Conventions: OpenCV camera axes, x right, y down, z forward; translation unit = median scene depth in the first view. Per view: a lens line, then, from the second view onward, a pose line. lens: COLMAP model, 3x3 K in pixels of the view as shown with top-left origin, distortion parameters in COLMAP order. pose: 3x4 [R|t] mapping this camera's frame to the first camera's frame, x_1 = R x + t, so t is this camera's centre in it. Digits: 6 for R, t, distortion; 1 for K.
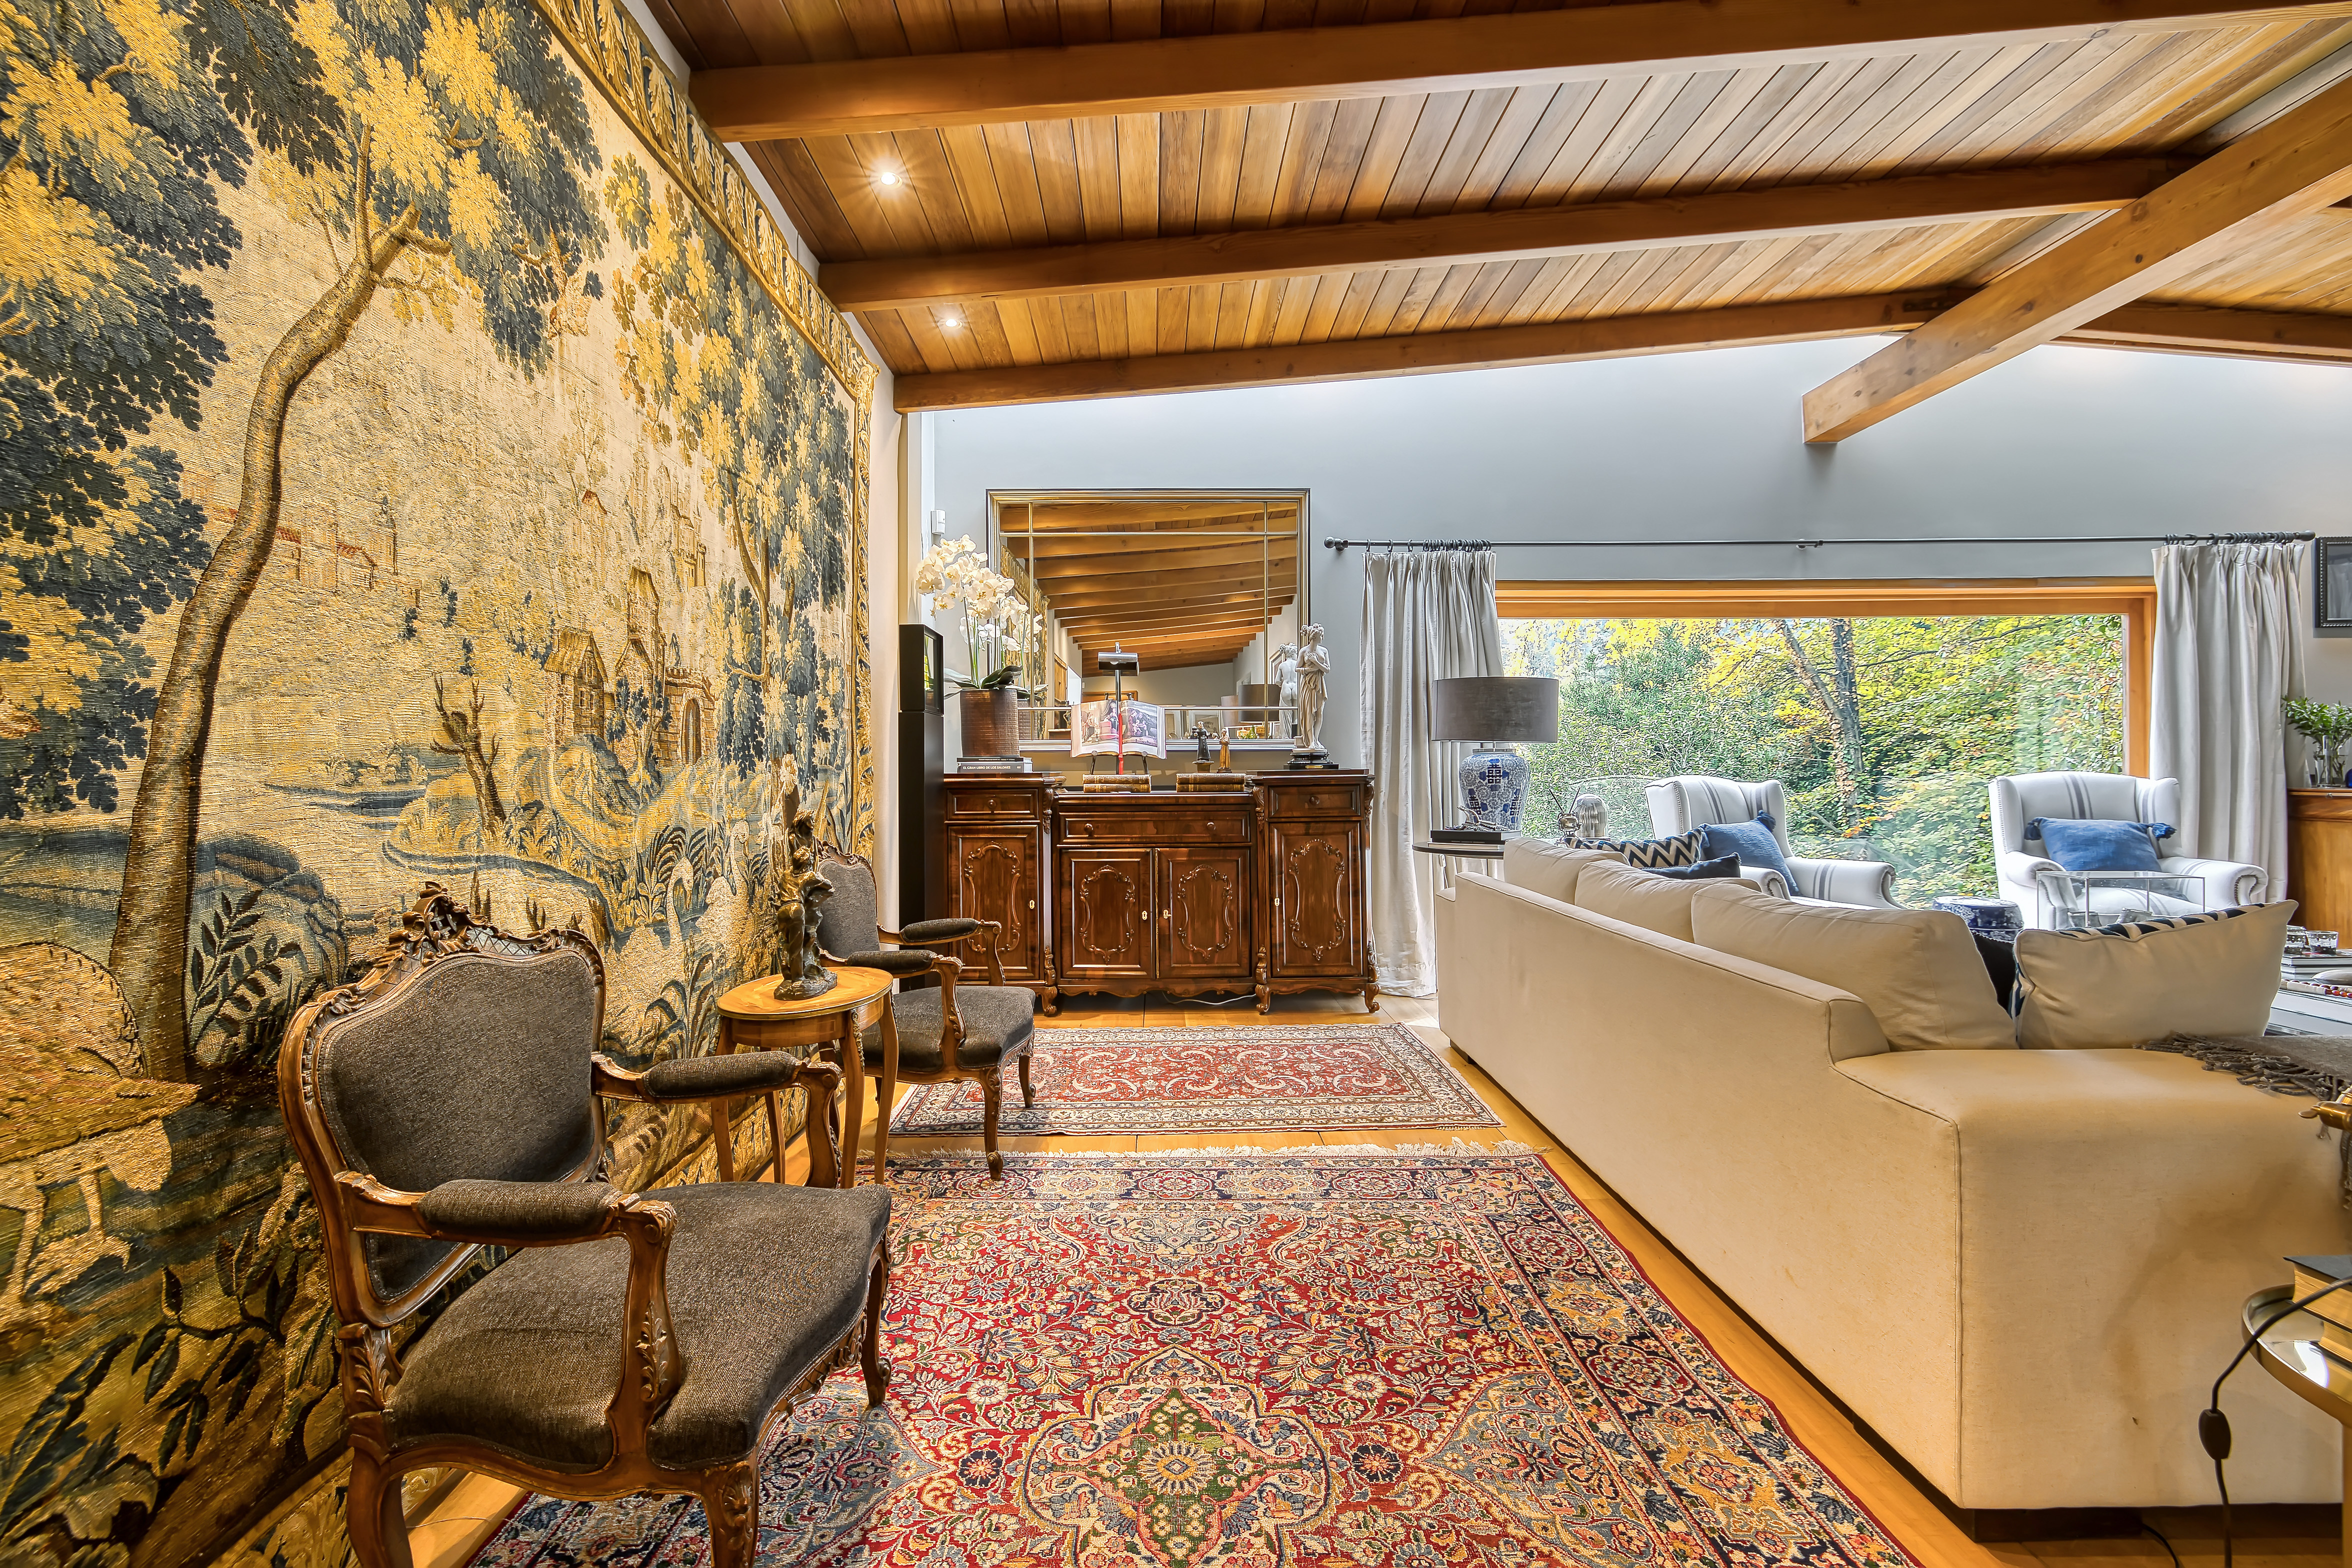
lens RADIAL K [[995.7, 0, 1168.4], [0, 995.7, 773.6], [0, 0, 1]] dist [-0.003798, 0.001207]
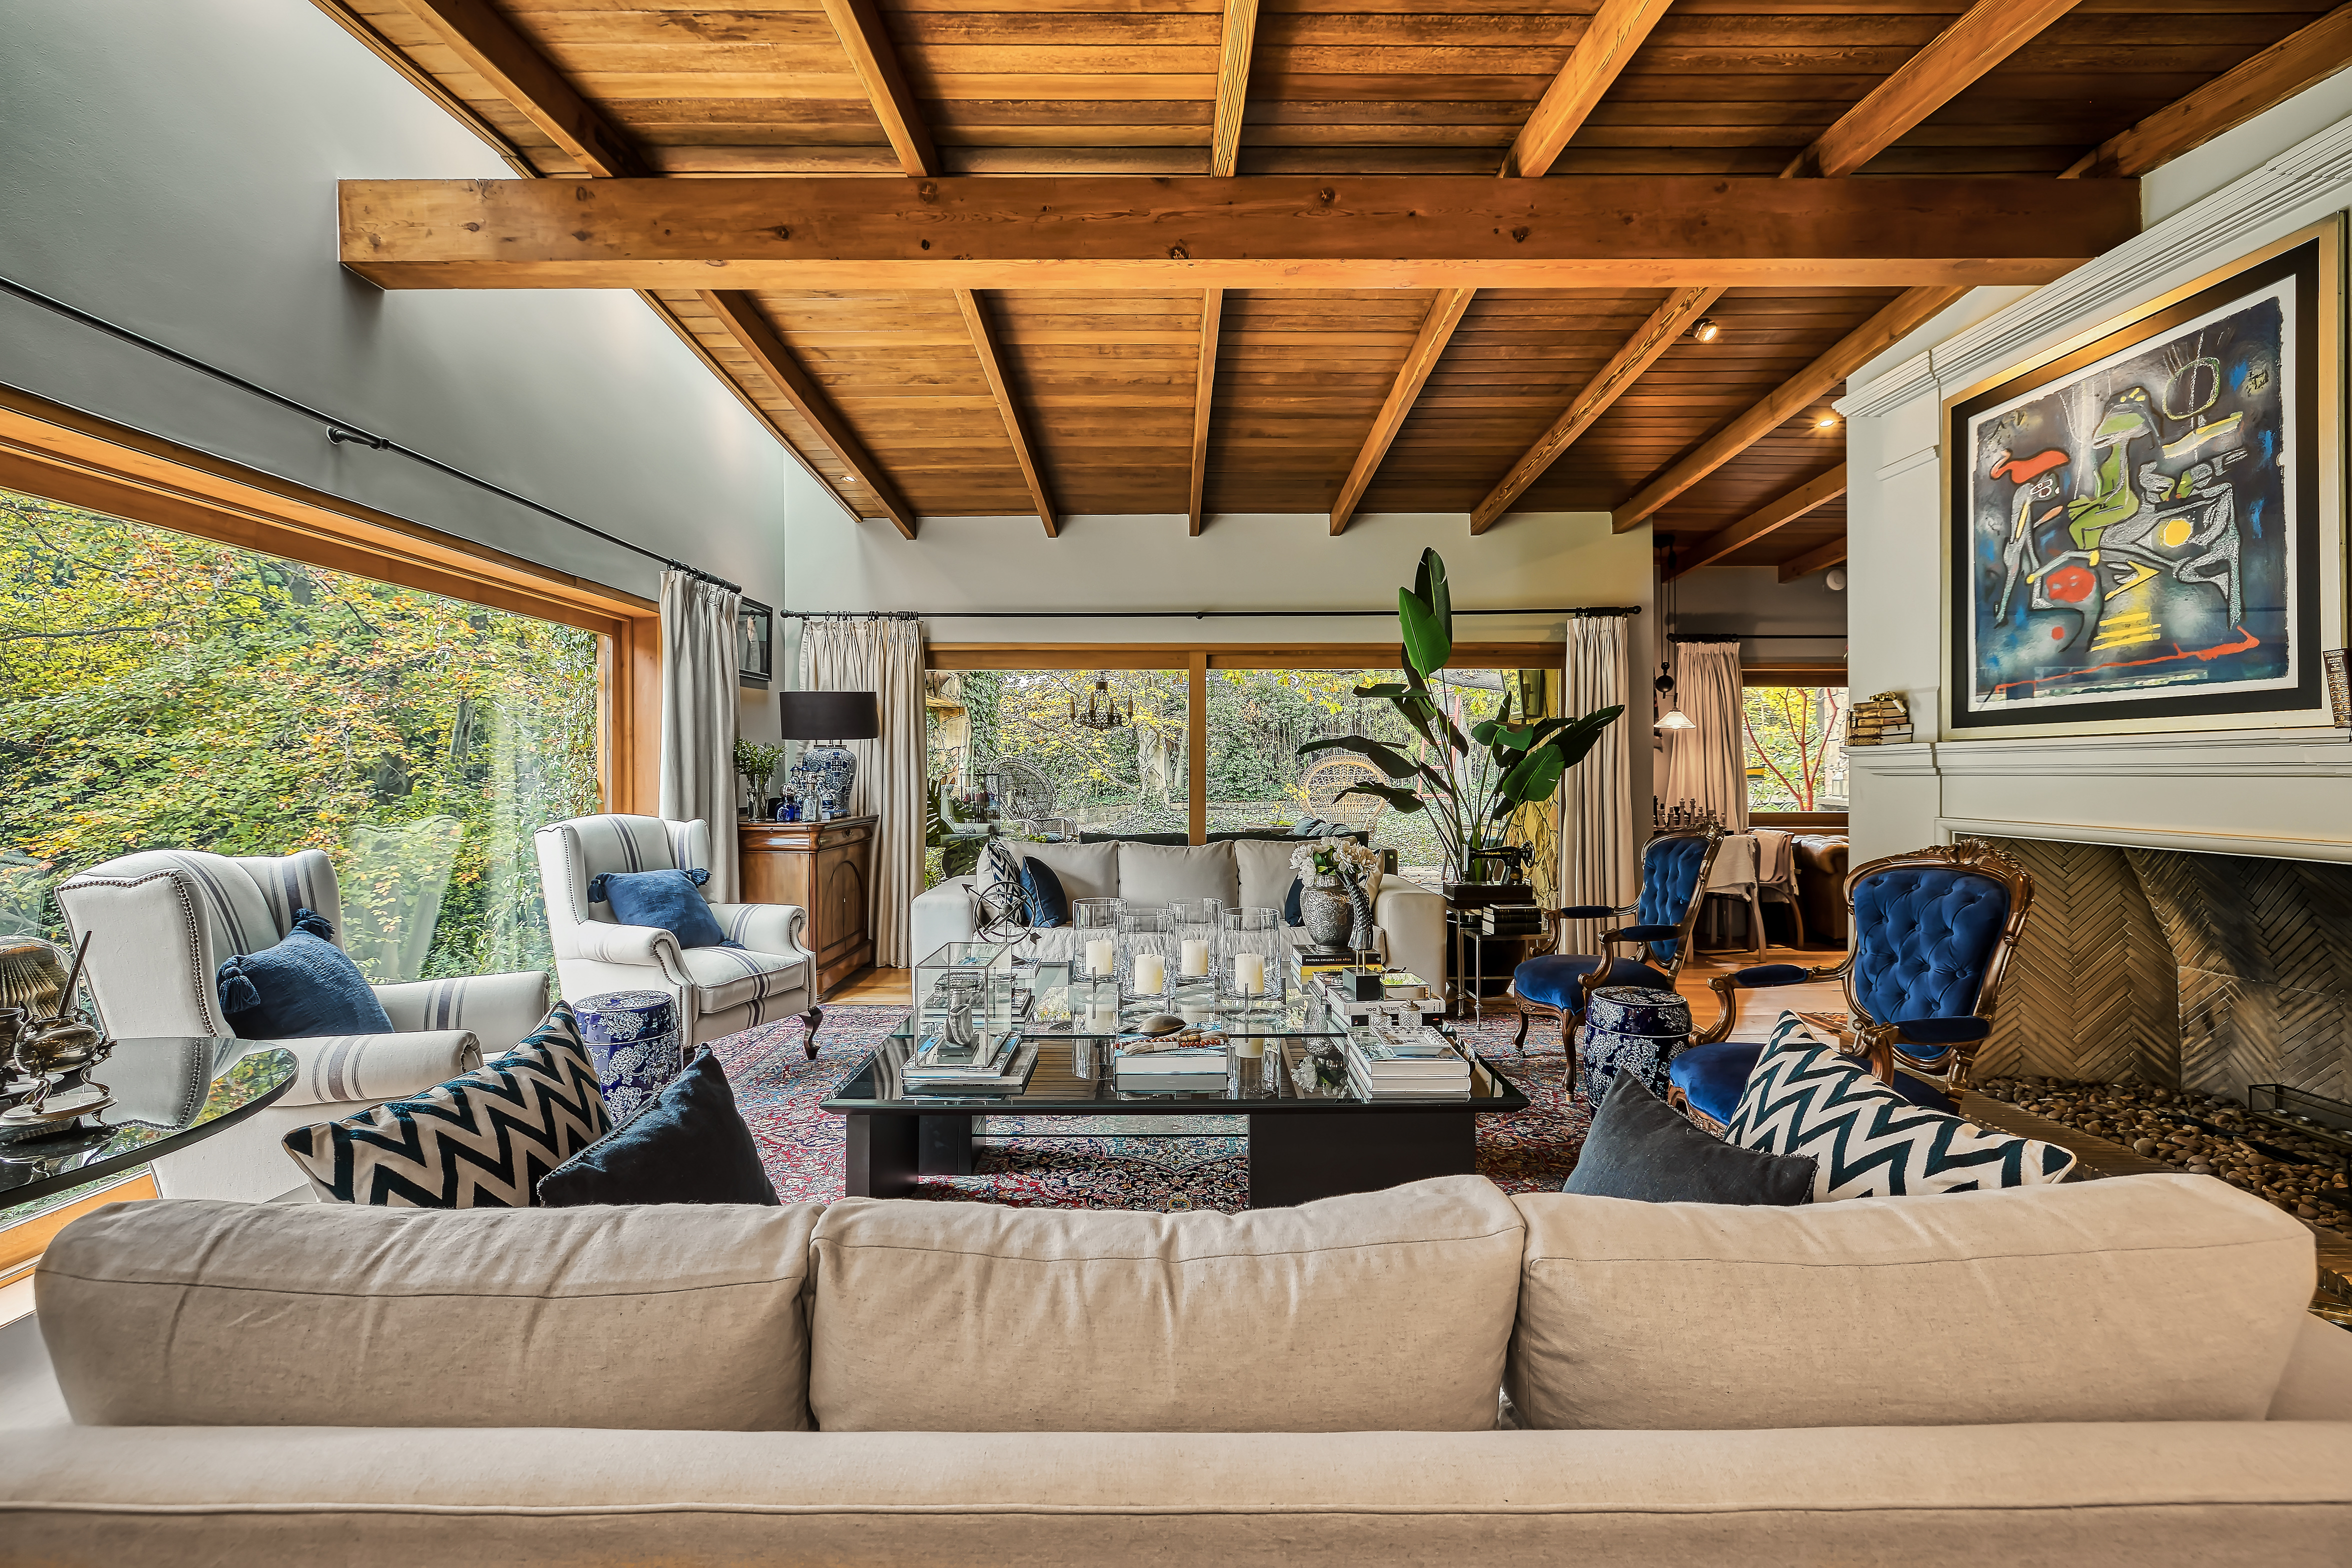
lens RADIAL K [[995.7, 0, 1153.6], [0, 995.7, 773.7], [0, 0, 1]] dist [-0.003798, 0.001207]
pose [[0.008912, 0.005894, 0.999943, 0.073516], [0.004651, 0.999972, -0.005936, -0.031715], [-0.999949, 0.004704, 0.008884, 0.564022]]
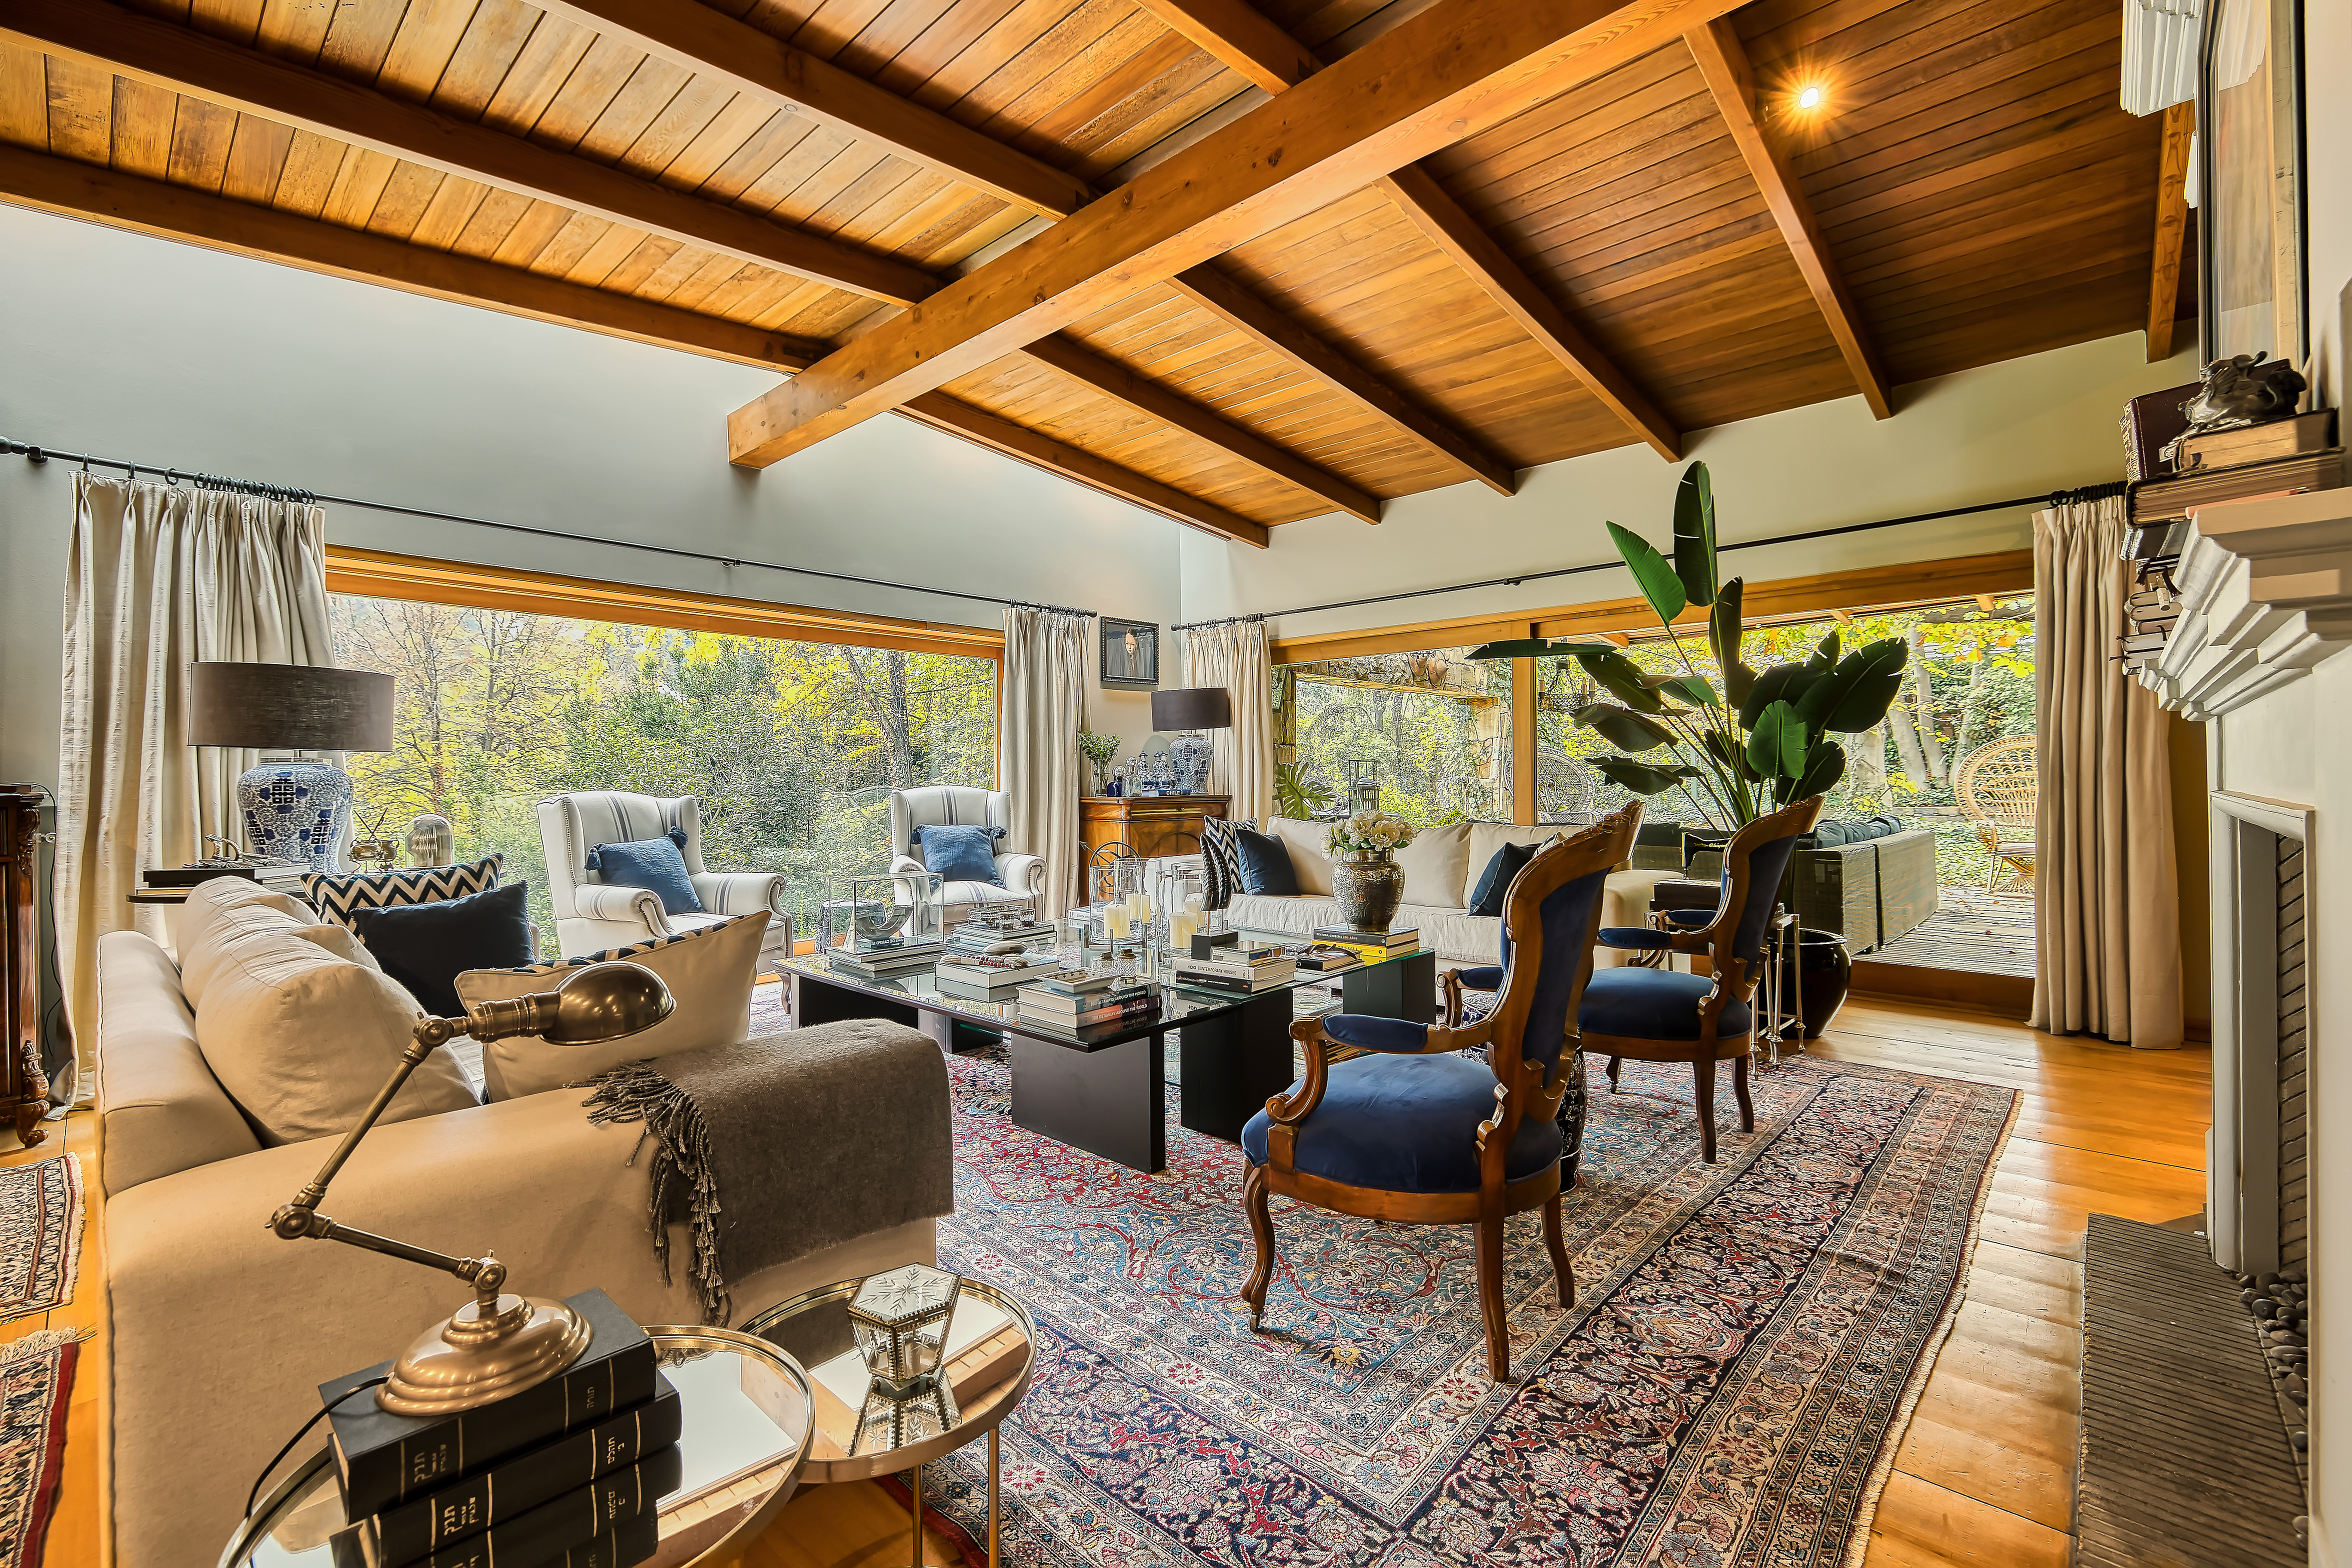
lens RADIAL K [[995.7, 0, 1160.9], [0, 995.7, 773.6], [0, 0, 1]] dist [-0.003798, 0.001207]
pose [[0.690818, 0.006942, 0.722995, 0.229751], [0.002472, 0.999925, -0.011963, -0.002187], [-0.723024, 0.010051, 0.690749, -0.017870]]
